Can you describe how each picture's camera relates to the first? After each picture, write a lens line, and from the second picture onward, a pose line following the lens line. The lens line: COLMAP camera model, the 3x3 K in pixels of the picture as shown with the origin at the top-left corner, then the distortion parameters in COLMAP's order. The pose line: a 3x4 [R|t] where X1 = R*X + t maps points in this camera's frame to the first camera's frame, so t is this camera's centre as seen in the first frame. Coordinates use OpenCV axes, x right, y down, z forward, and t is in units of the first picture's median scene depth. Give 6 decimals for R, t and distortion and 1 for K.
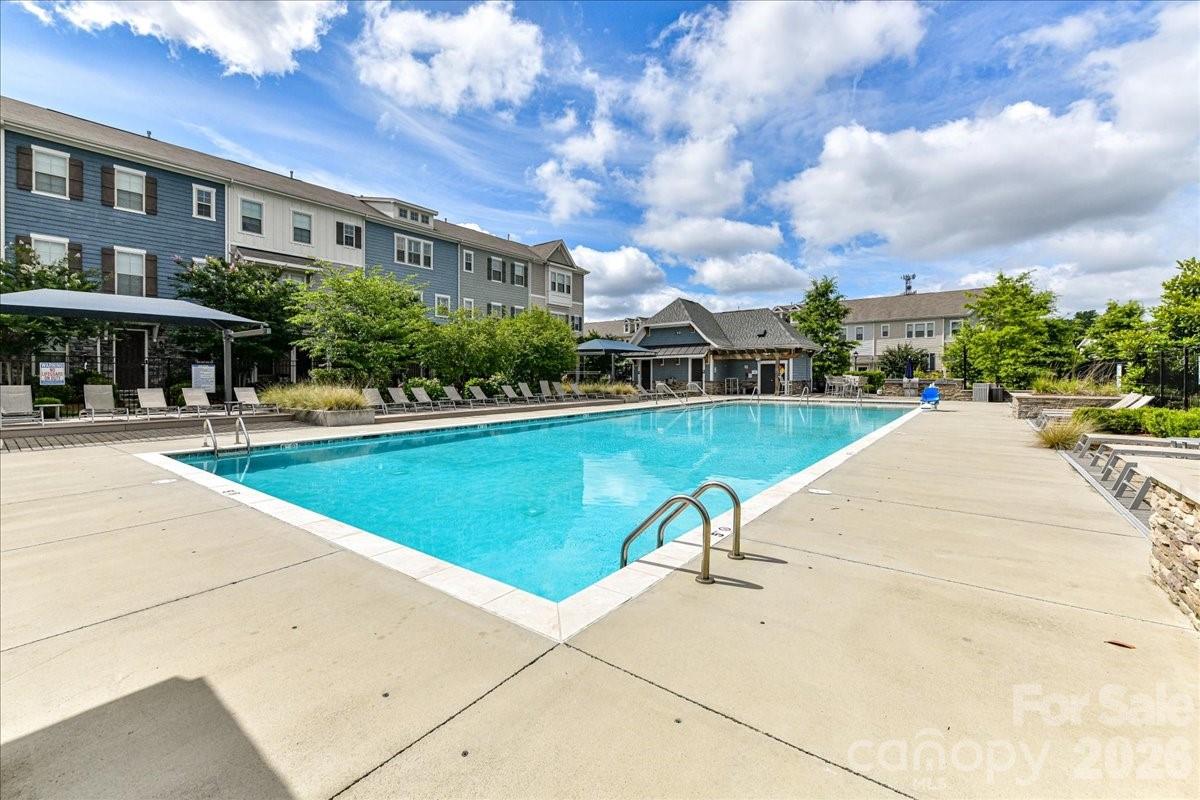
lens RADIAL K [[495.4, 0, 598.8], [0, 495.4, 389.4], [0, 0, 1]] dist [-0.003386, -0.001691]
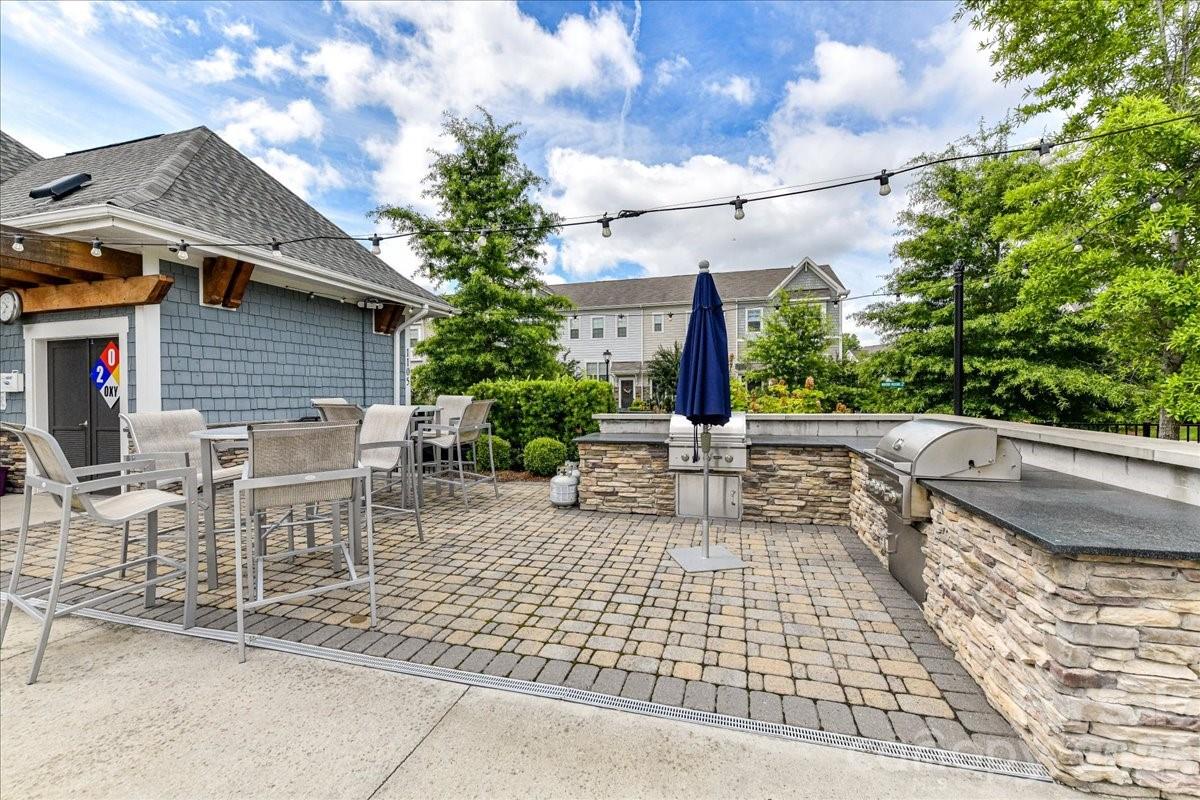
lens RADIAL K [[495.4, 0, 600.3], [0, 495.4, 399.0], [0, 0, 1]] dist [-0.003386, -0.001691]
pose [[0.927820, -0.000384, 0.373029, 0.403545], [0.003973, 0.999953, -0.008854, -0.021315], [-0.373008, 0.009697, 0.927777, 0.647425]]
